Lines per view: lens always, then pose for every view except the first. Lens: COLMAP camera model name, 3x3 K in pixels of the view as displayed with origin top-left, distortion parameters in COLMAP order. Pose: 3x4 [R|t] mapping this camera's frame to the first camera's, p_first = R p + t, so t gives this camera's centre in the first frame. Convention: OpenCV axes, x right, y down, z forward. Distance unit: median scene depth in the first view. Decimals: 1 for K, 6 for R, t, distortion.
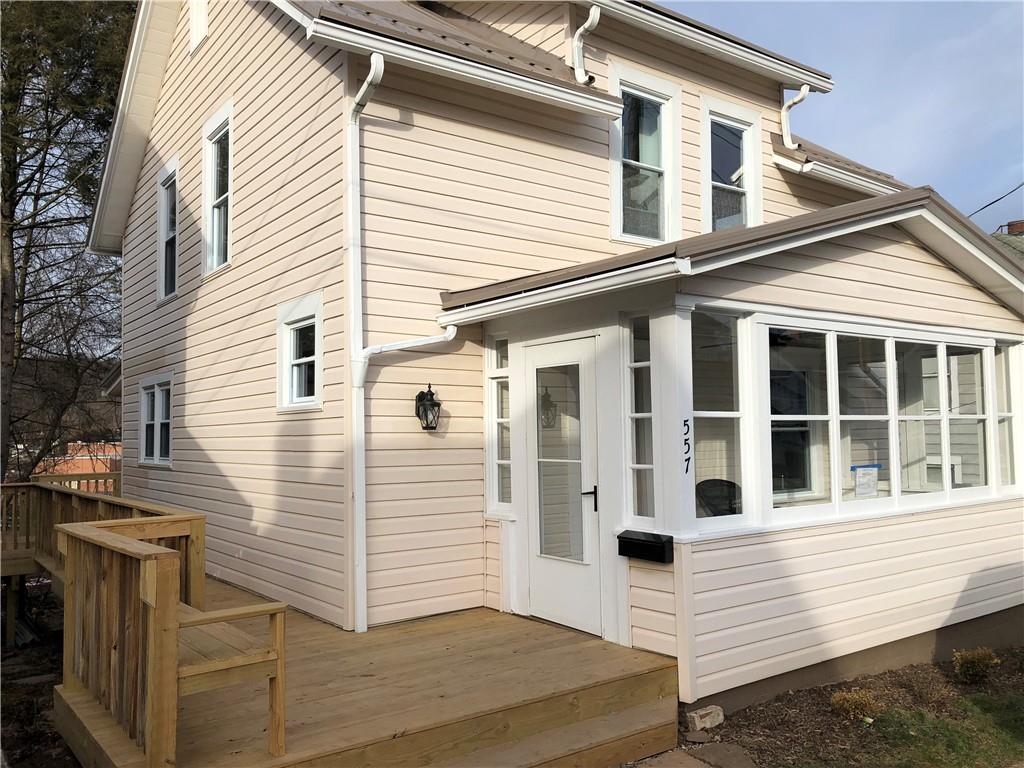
lens RADIAL K [[840.3, 0, 513.7], [0, 840.3, 383.4], [0, 0, 1]] dist [0.013443, 0.003795]
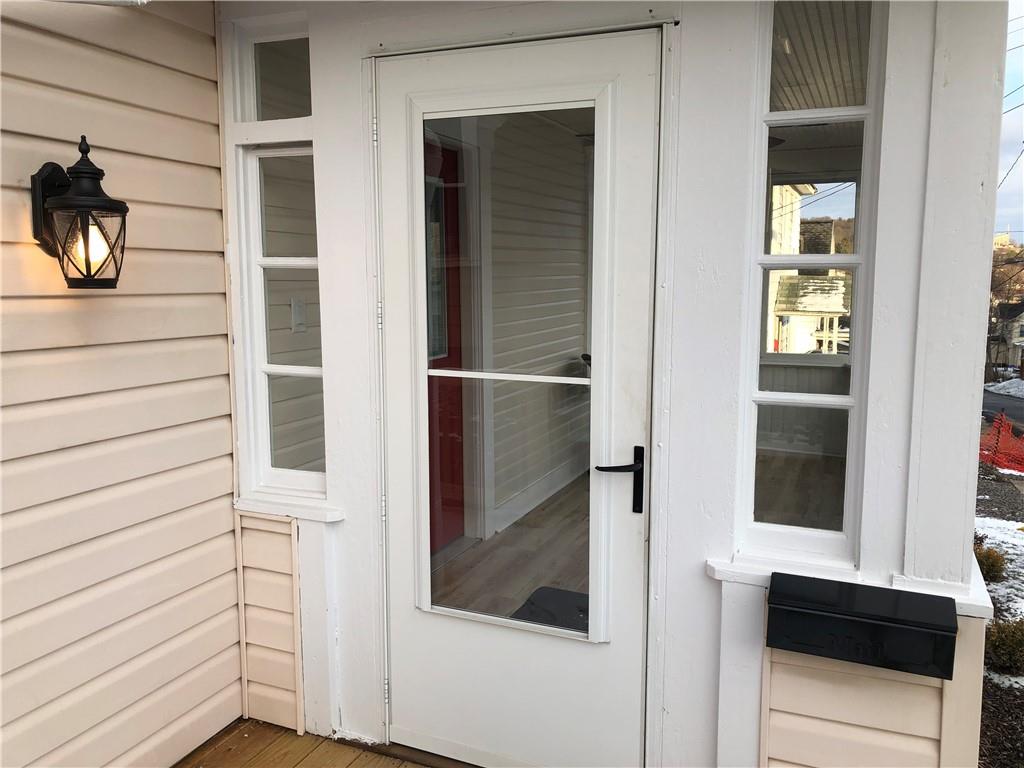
lens RADIAL K [[840.3, 0, 515.7], [0, 840.3, 387.0], [0, 0, 1]] dist [0.013443, 0.003795]
pose [[0.851898, -0.053816, 0.520935, -0.131159], [-0.049449, 0.981996, 0.182312, 0.025315], [-0.521367, -0.181071, 0.833900, 0.636743]]
